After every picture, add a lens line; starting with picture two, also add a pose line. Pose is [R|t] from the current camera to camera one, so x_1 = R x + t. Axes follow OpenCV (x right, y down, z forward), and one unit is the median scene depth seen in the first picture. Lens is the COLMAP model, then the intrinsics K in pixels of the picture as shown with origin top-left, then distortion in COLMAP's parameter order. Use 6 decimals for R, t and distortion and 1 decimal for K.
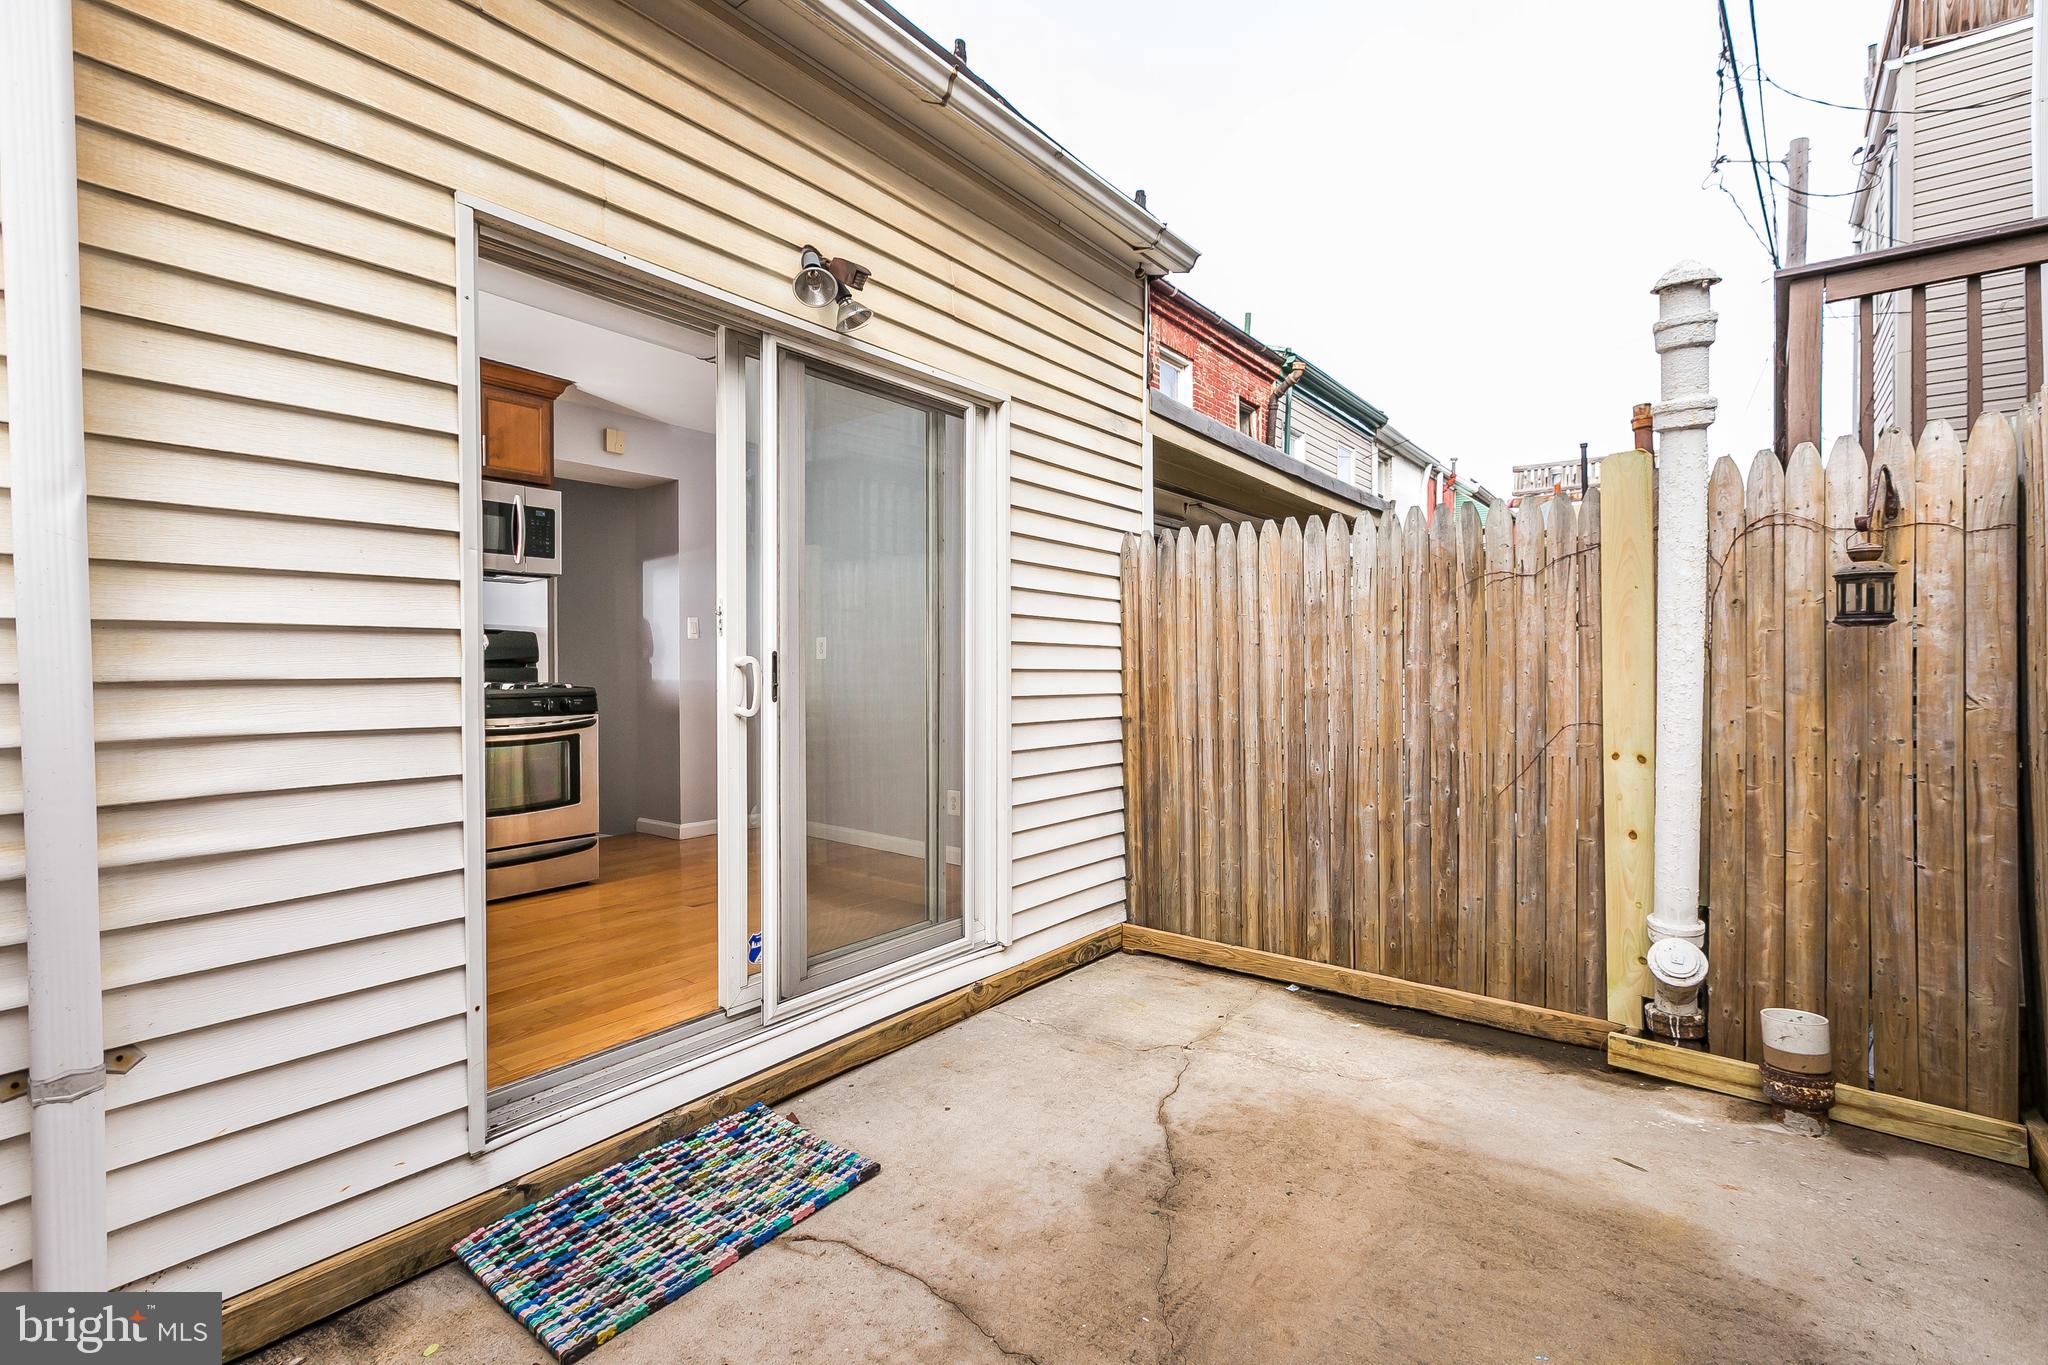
lens RADIAL K [[955.0, 0, 1017.6], [0, 955.0, 672.8], [0, 0, 1]] dist [-0.000425, -0.000067]
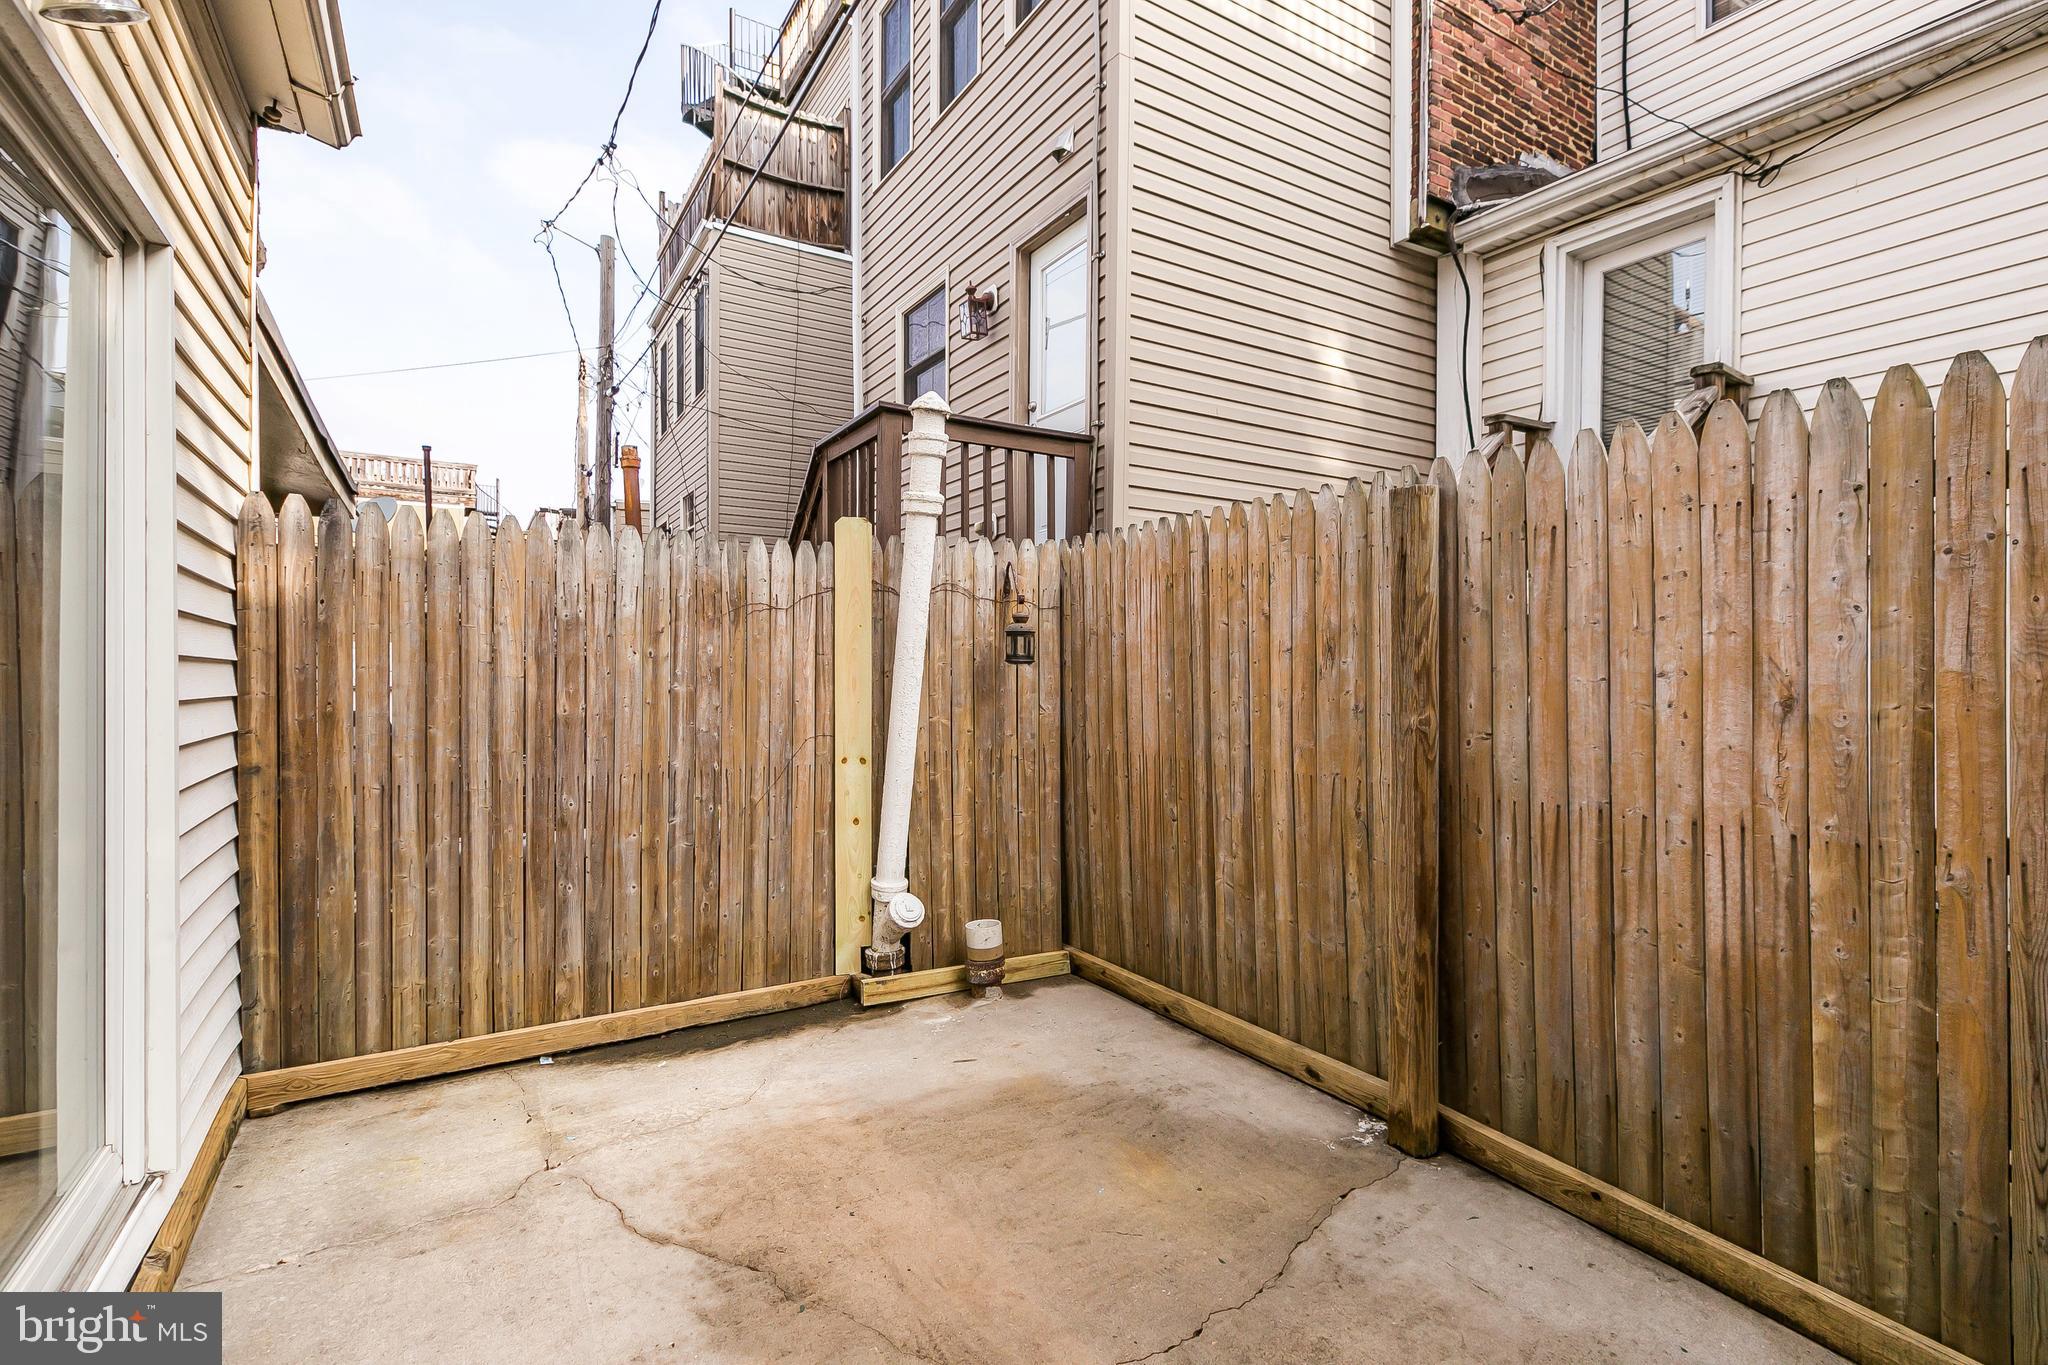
lens RADIAL K [[955.0, 0, 1017.6], [0, 955.0, 672.8], [0, 0, 1]] dist [-0.000425, -0.000067]
pose [[0.325924, 0.000477, 0.945396, -0.433290], [-0.001001, 0.999999, -0.000159, -0.024520], [-0.945395, -0.000895, 0.325925, 0.345427]]
